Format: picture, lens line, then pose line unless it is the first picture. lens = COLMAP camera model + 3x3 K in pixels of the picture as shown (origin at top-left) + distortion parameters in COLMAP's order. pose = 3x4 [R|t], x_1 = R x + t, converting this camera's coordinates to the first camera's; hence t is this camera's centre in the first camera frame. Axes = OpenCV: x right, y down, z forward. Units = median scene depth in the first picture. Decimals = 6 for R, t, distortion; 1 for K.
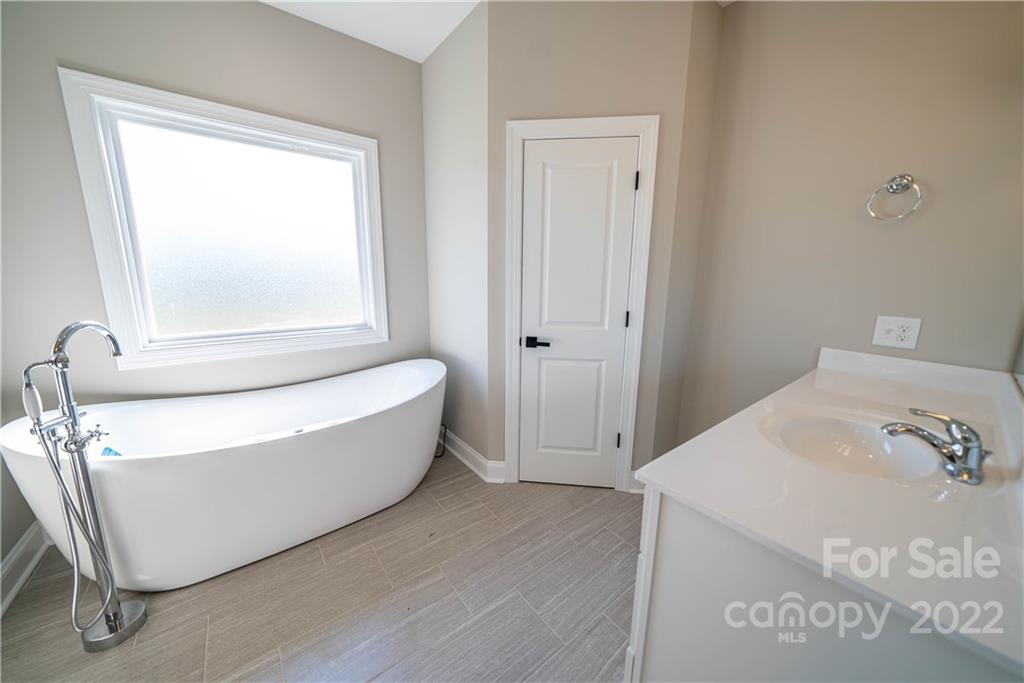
lens RADIAL K [[355.4, 0, 512.0], [0, 355.4, 341.5], [0, 0, 1]] dist [-0.000635, 0.000037]
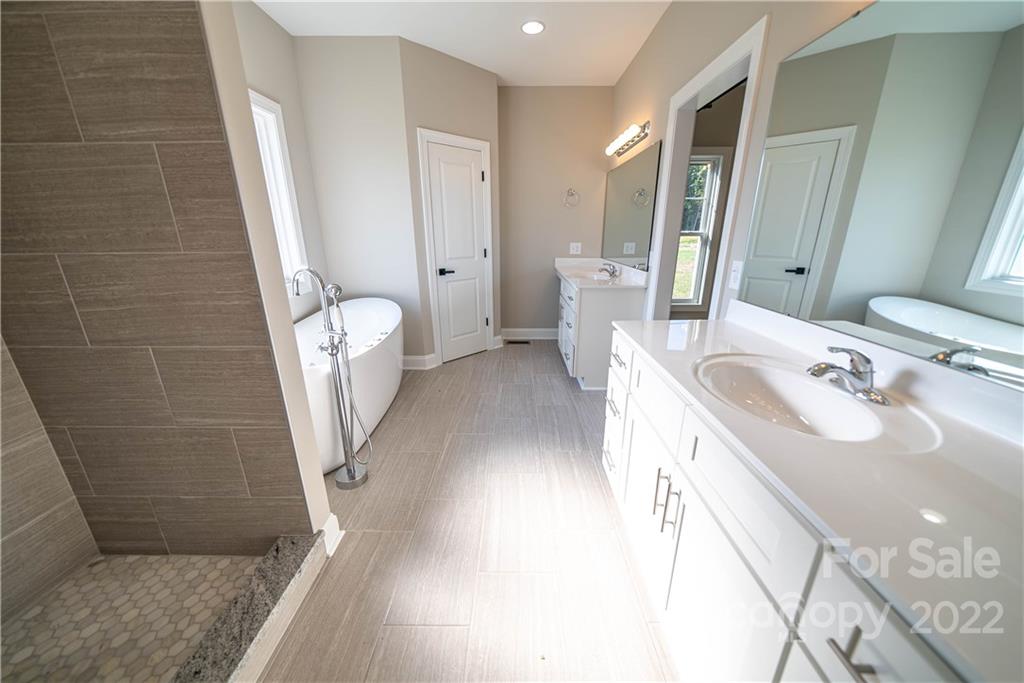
lens RADIAL K [[355.4, 0, 512.0], [0, 355.4, 341.5], [0, 0, 1]] dist [-0.000635, 0.000037]
pose [[0.622118, -0.243827, 0.743987, -1.027039], [0.157564, 0.969818, 0.186085, 0.057438], [-0.766904, 0.001459, 0.641760, -0.275896]]
